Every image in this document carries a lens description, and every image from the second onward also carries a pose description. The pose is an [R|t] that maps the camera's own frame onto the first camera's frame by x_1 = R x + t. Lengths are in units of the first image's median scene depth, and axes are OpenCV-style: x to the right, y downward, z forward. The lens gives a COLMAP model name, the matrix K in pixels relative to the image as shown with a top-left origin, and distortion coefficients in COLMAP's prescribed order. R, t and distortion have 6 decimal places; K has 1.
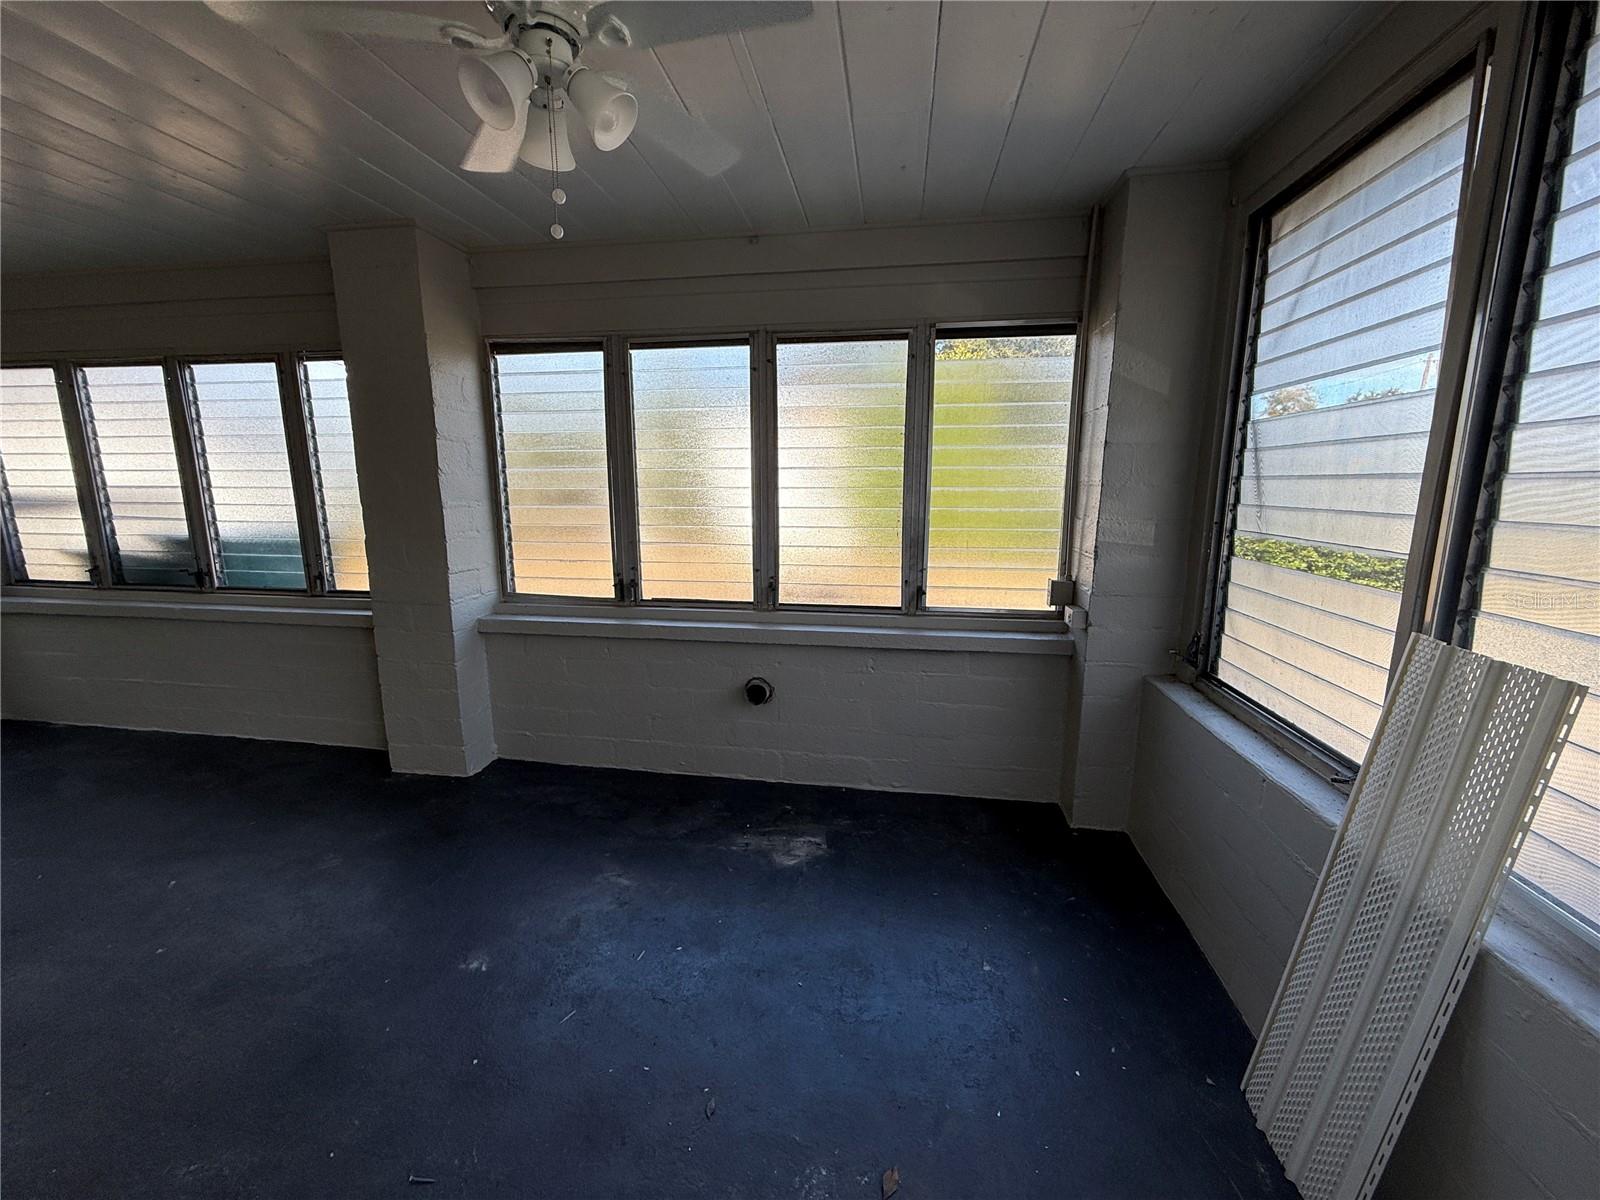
lens RADIAL K [[641.4, 0, 799.0], [0, 641.4, 599.9], [0, 0, 1]] dist [0.000887, 0.000318]
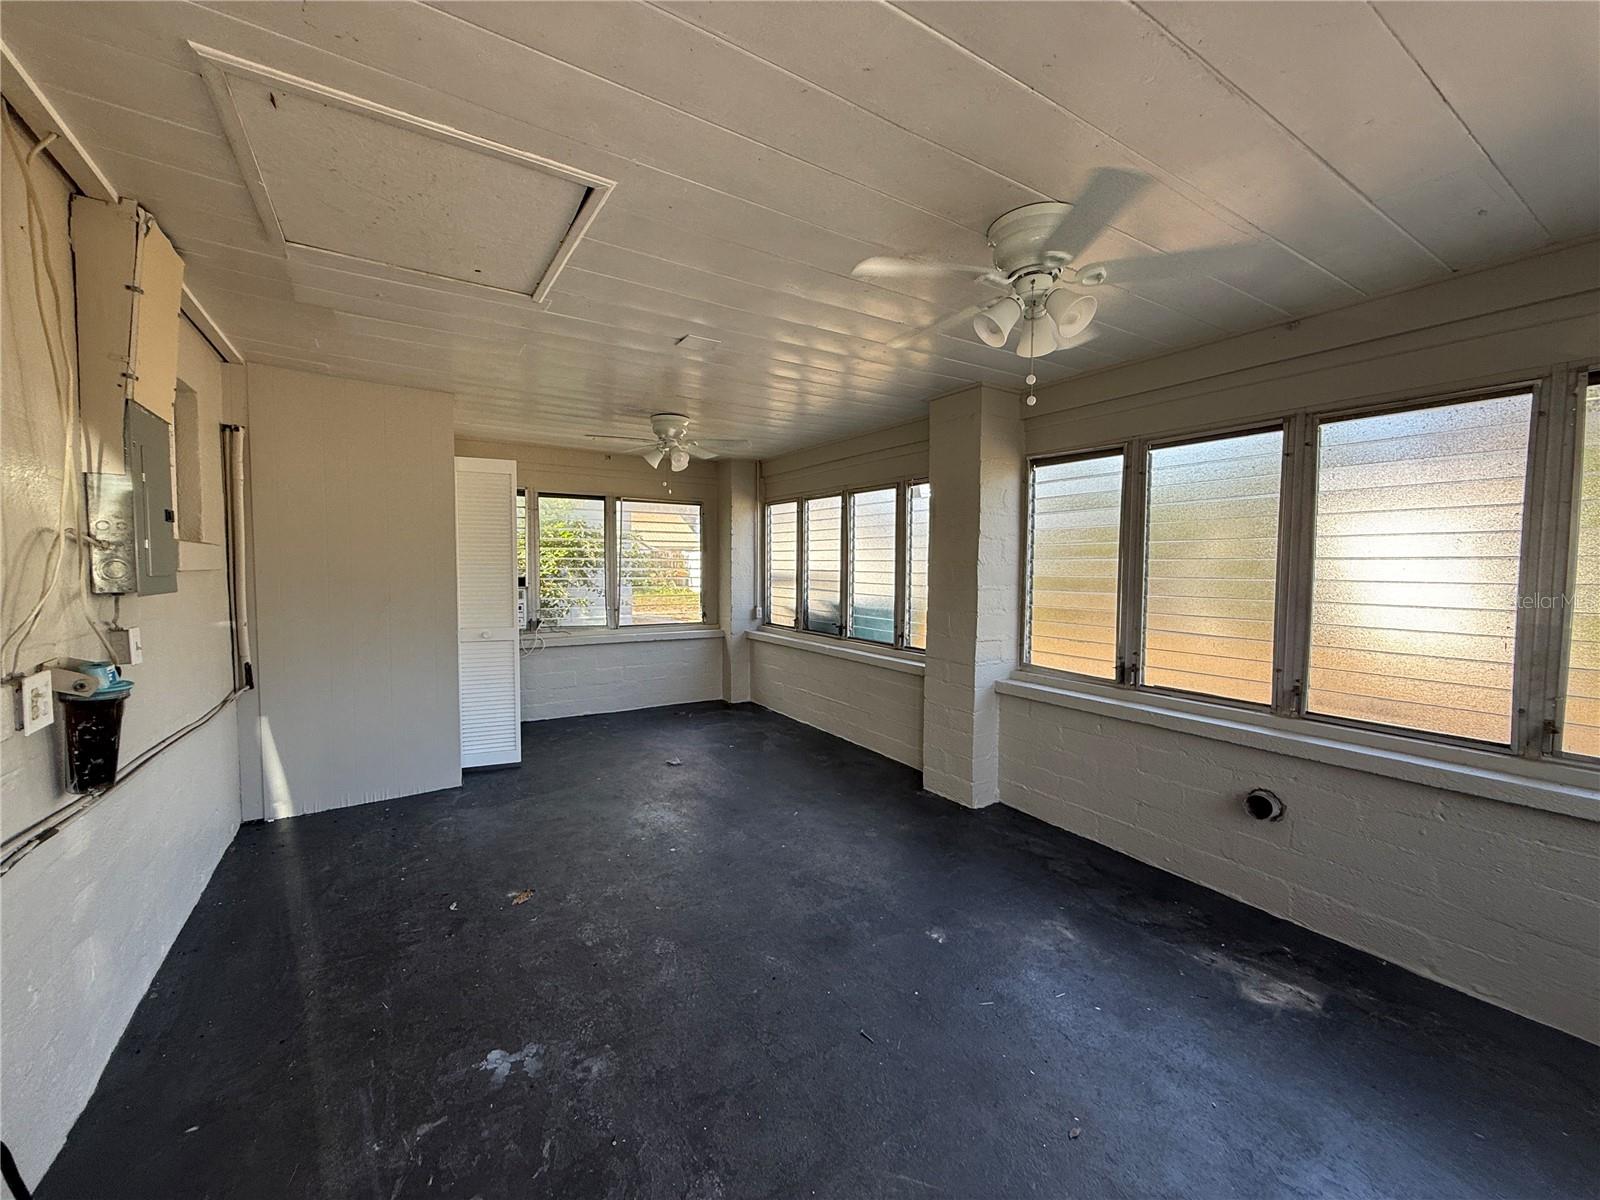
lens RADIAL K [[641.4, 0, 792.0], [0, 641.4, 594.6], [0, 0, 1]] dist [0.000887, 0.000318]
pose [[0.654629, 0.038825, -0.754953, 0.164395], [-0.138250, 0.987986, -0.069069, 0.005554], [0.743201, 0.149587, 0.652132, -0.110270]]
